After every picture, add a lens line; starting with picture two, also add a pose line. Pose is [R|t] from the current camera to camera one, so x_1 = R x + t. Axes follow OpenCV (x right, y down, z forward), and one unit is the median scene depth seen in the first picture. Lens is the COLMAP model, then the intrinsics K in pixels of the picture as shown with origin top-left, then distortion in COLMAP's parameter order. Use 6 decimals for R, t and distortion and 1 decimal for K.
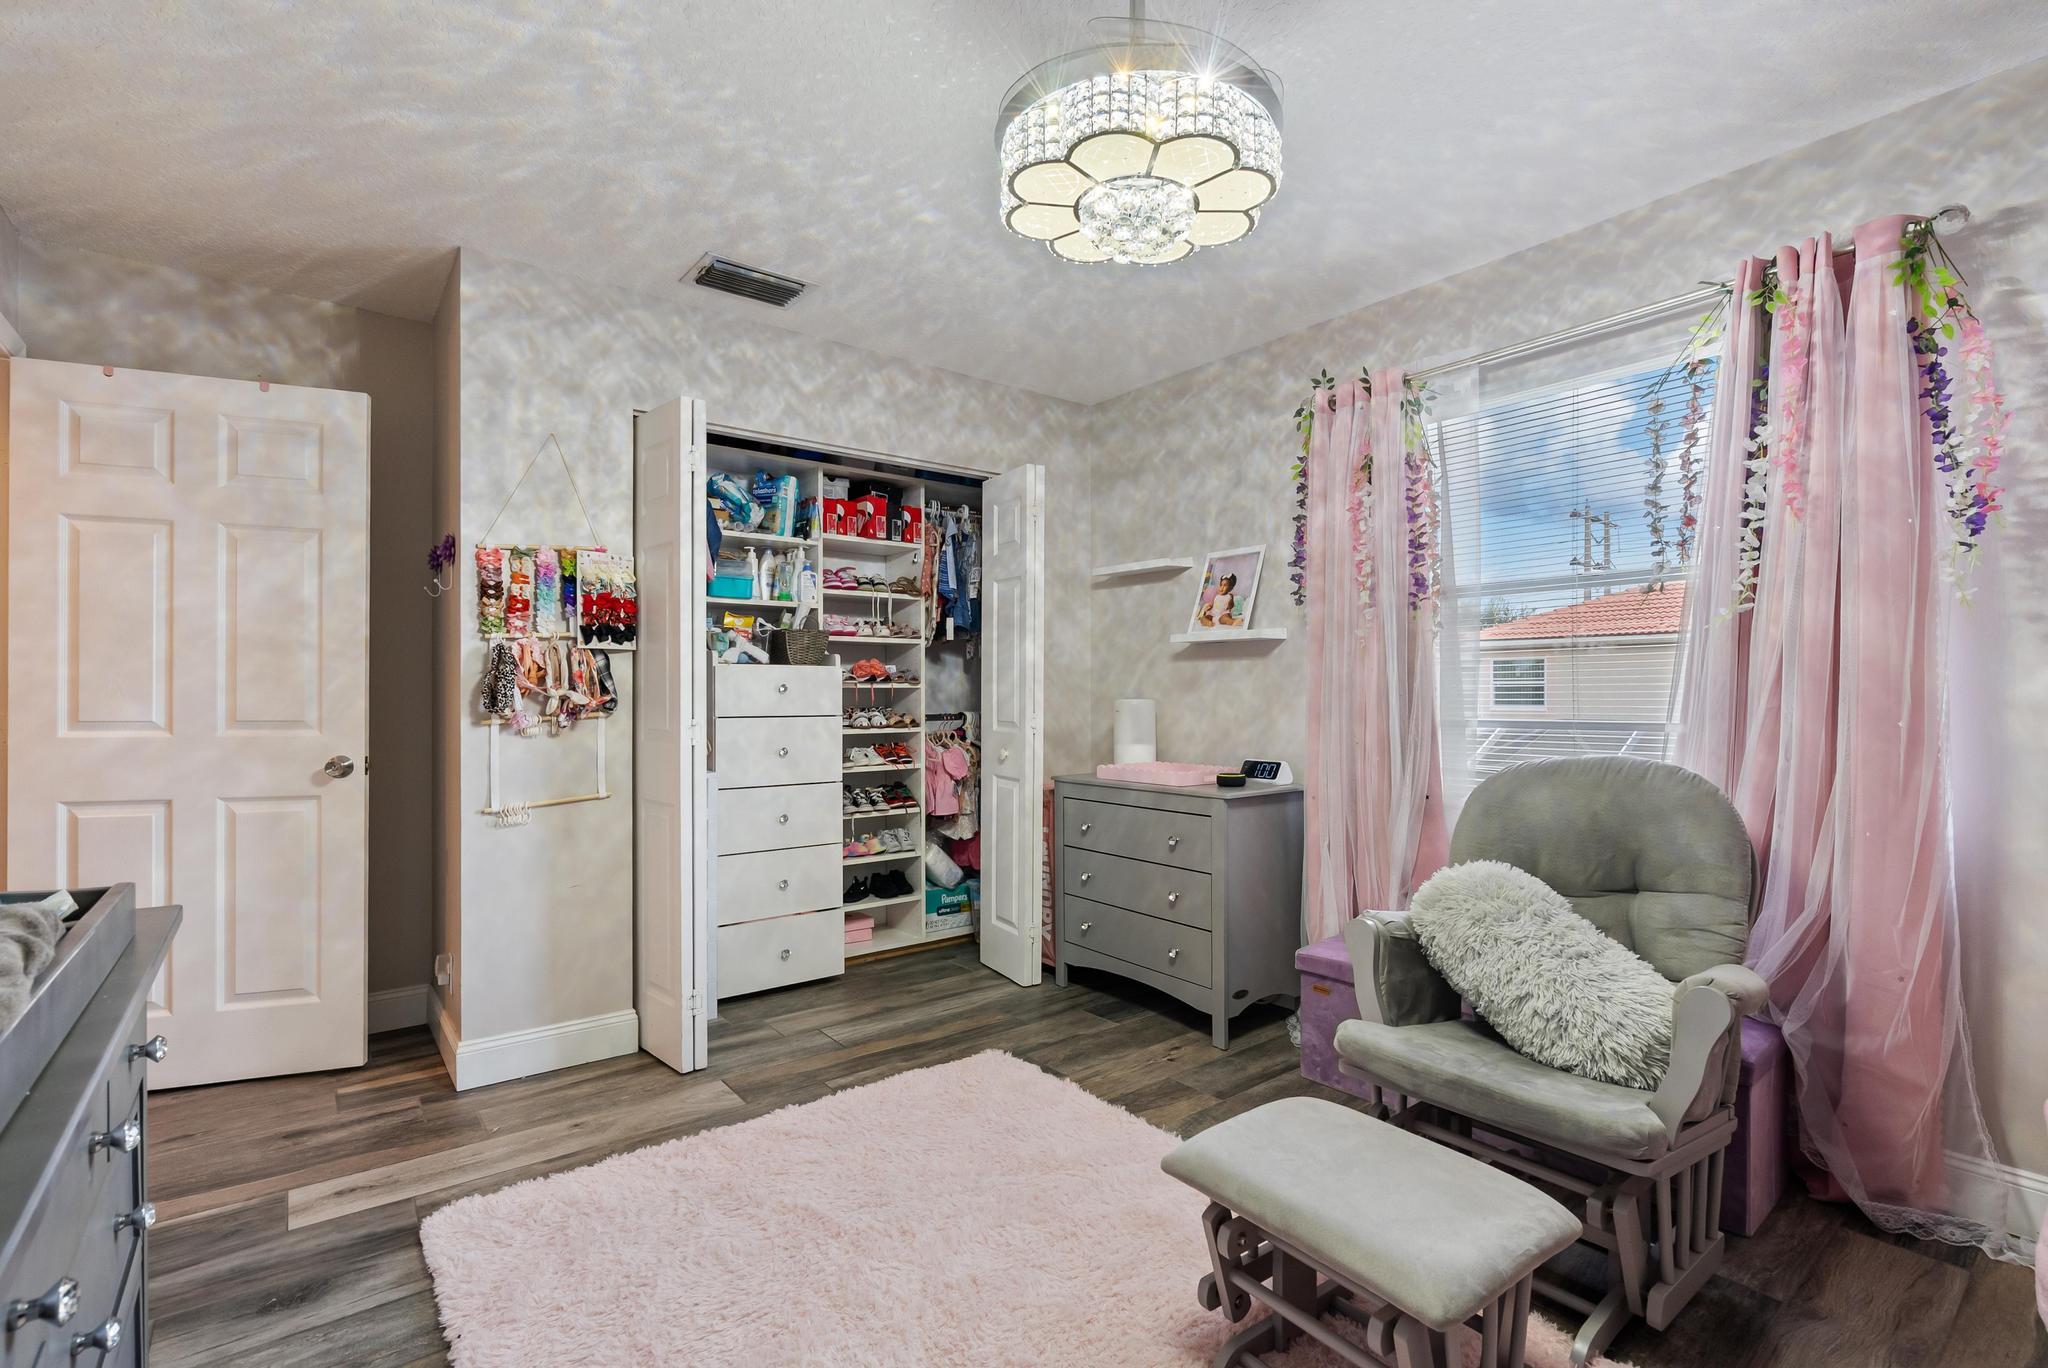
lens RADIAL K [[930.6, 0, 1027.6], [0, 930.6, 696.4], [0, 0, 1]] dist [-0.007129, 0.002829]
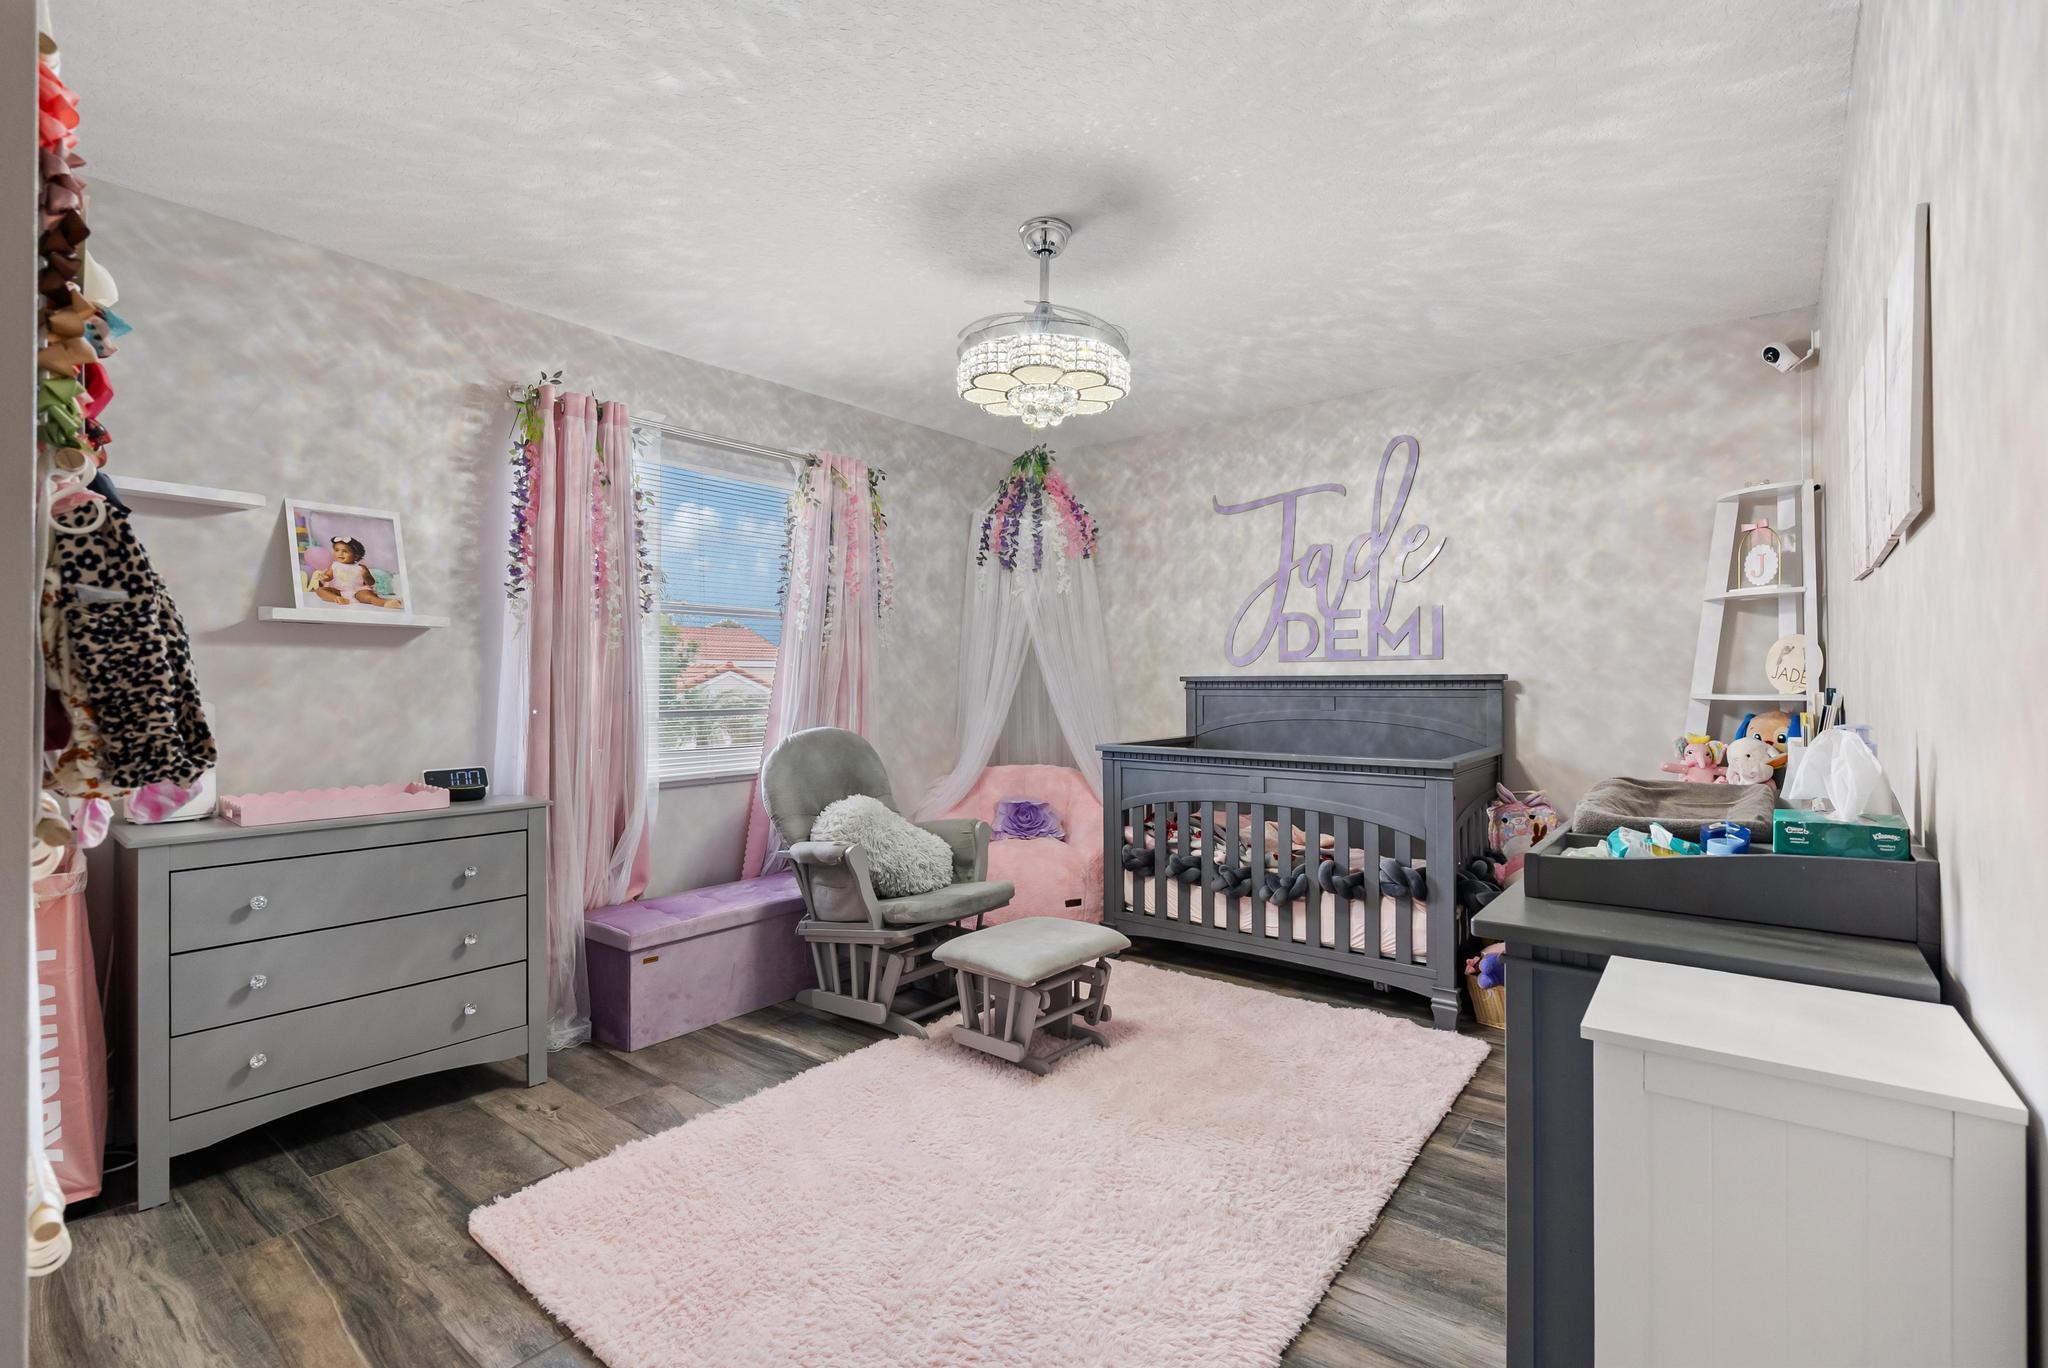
lens RADIAL K [[930.6, 0, 1027.2], [0, 930.6, 682.0], [0, 0, 1]] dist [-0.007129, 0.002829]
pose [[-0.221874, 0.009560, 0.975029, -0.678102], [0.009957, 0.999922, -0.007538, -0.000063], [-0.975025, 0.008036, -0.221952, 0.639660]]
